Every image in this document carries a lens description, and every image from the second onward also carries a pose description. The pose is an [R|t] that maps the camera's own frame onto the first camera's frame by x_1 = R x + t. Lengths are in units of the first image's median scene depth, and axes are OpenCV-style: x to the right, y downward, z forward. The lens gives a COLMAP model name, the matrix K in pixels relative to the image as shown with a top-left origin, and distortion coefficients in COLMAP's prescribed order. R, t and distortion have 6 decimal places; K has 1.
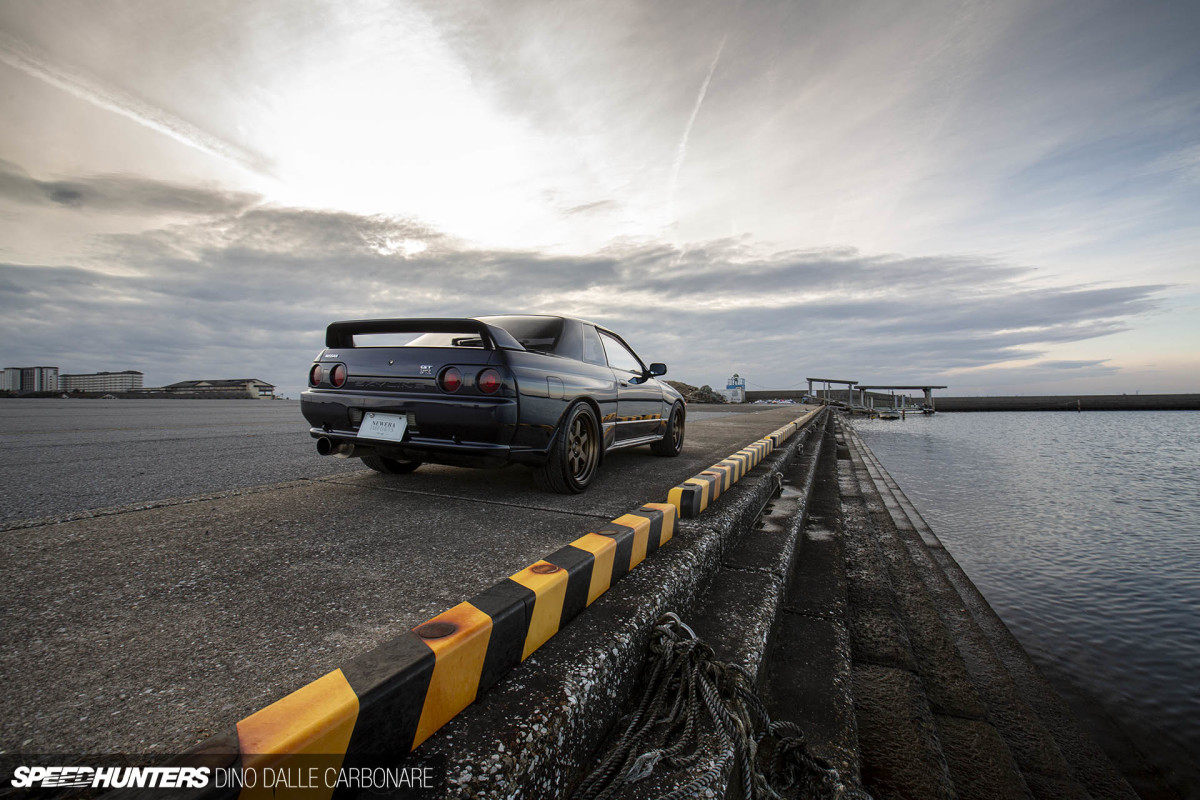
lens RADIAL K [[535.4, 0, 602.4], [0, 535.4, 381.3], [0, 0, 1]] dist [-0.044707, -0.000158]
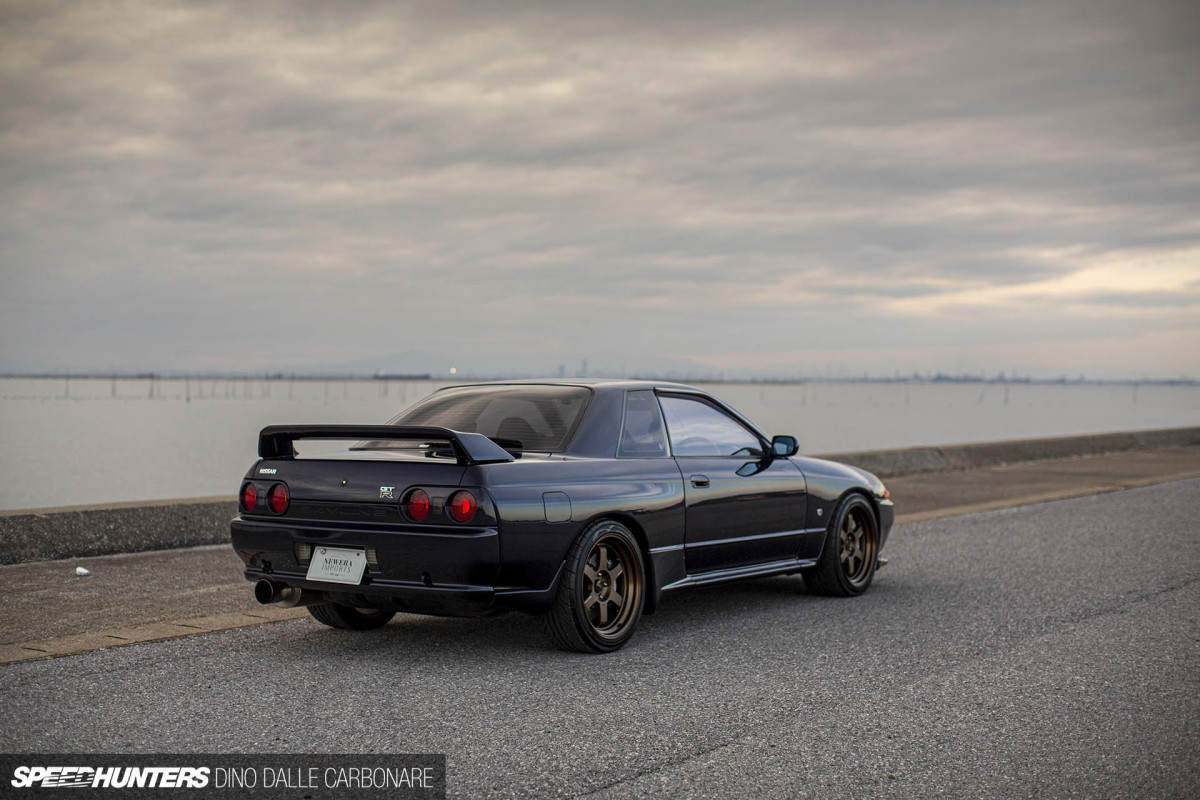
lens RADIAL K [[1681.8, 0, 600.0], [0, 1681.8, 400.0], [0, 0, 1]] dist [-0.028072, -0.055358]
pose [[0.974023, -0.039185, -0.223035, 0.479727], [0.043798, 0.998916, 0.015772, -0.164551], [0.222175, -0.025131, 0.974683, -1.206319]]
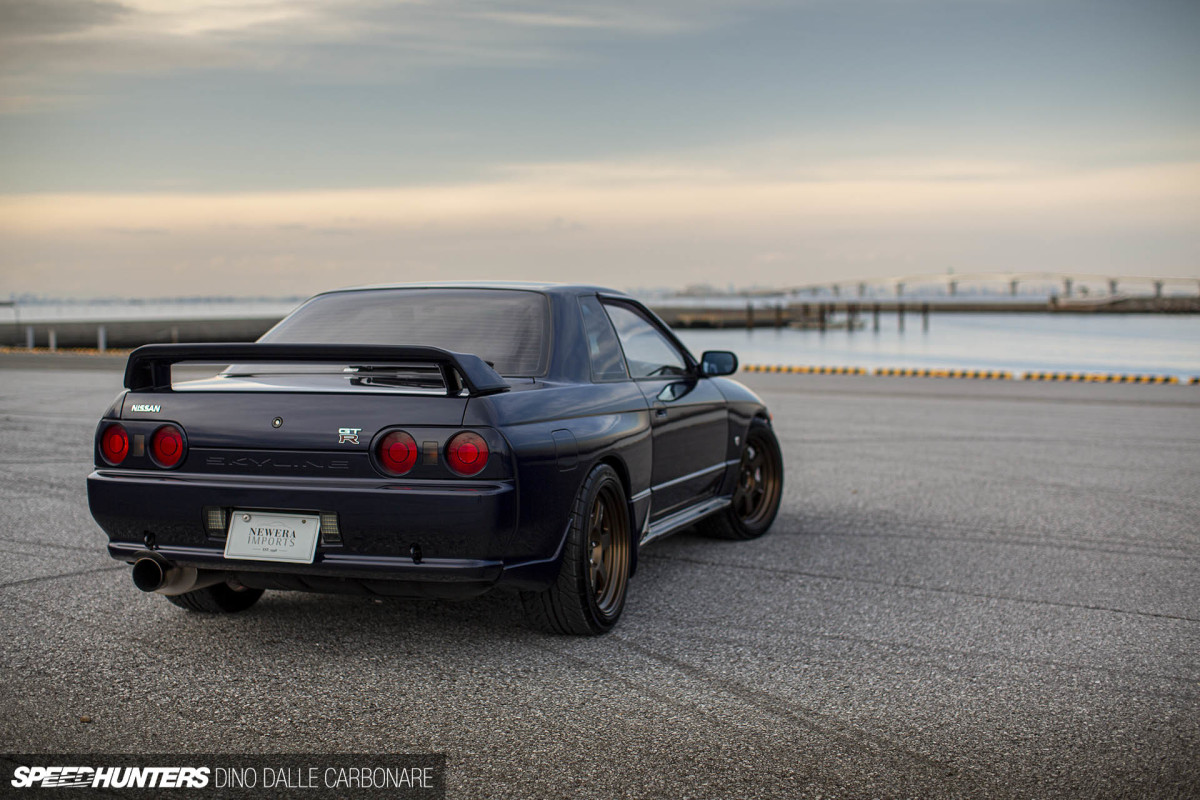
lens RADIAL K [[1681.8, 0, 600.0], [0, 1681.8, 400.0], [0, 0, 1]] dist [-0.028072, -0.055358]
pose [[0.996182, -0.043109, 0.075918, -0.177977], [0.036735, 0.995836, 0.083438, -0.180634], [-0.079198, -0.080330, 0.993617, -0.731611]]
